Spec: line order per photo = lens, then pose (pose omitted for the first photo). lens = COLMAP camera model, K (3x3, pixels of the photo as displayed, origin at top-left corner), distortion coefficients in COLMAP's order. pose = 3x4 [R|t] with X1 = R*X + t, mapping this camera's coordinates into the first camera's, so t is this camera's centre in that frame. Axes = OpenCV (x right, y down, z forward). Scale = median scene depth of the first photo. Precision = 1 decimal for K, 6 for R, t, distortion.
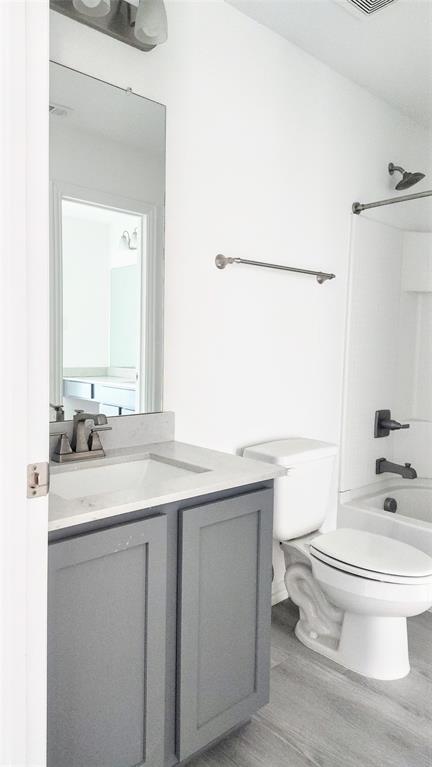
lens RADIAL K [[521.1, 0, 215.7], [0, 521.1, 383.6], [0, 0, 1]] dist [0.043314, -0.036126]
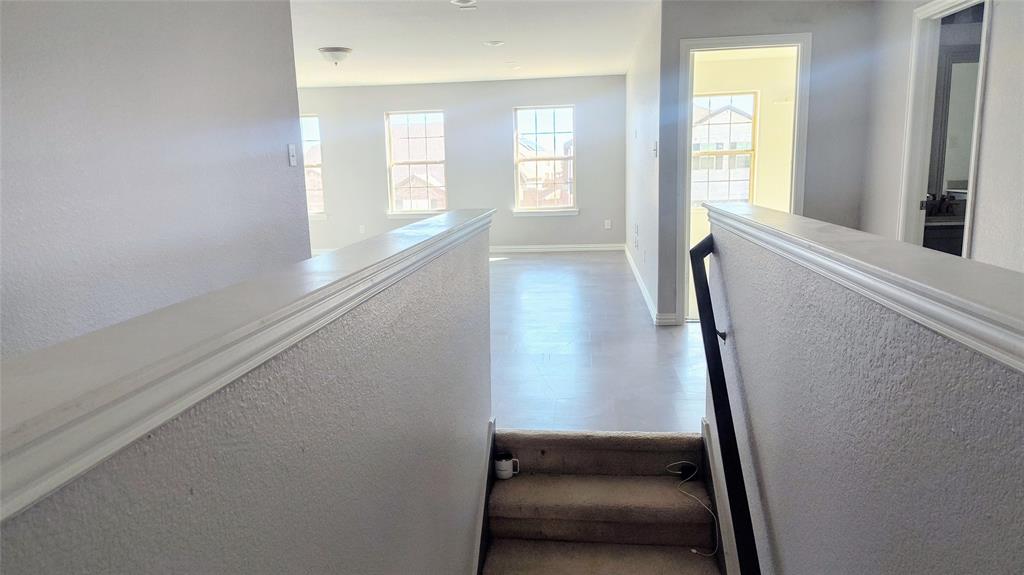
lens RADIAL K [[695.7, 0, 511.1], [0, 695.7, 287.0], [0, 0, 1]] dist [0.043314, -0.036126]
pose [[0.654148, 0.097545, -0.750050, 0.887176], [-0.017769, 0.993357, 0.113690, 0.134910], [0.756158, -0.061042, 0.651536, -2.576766]]
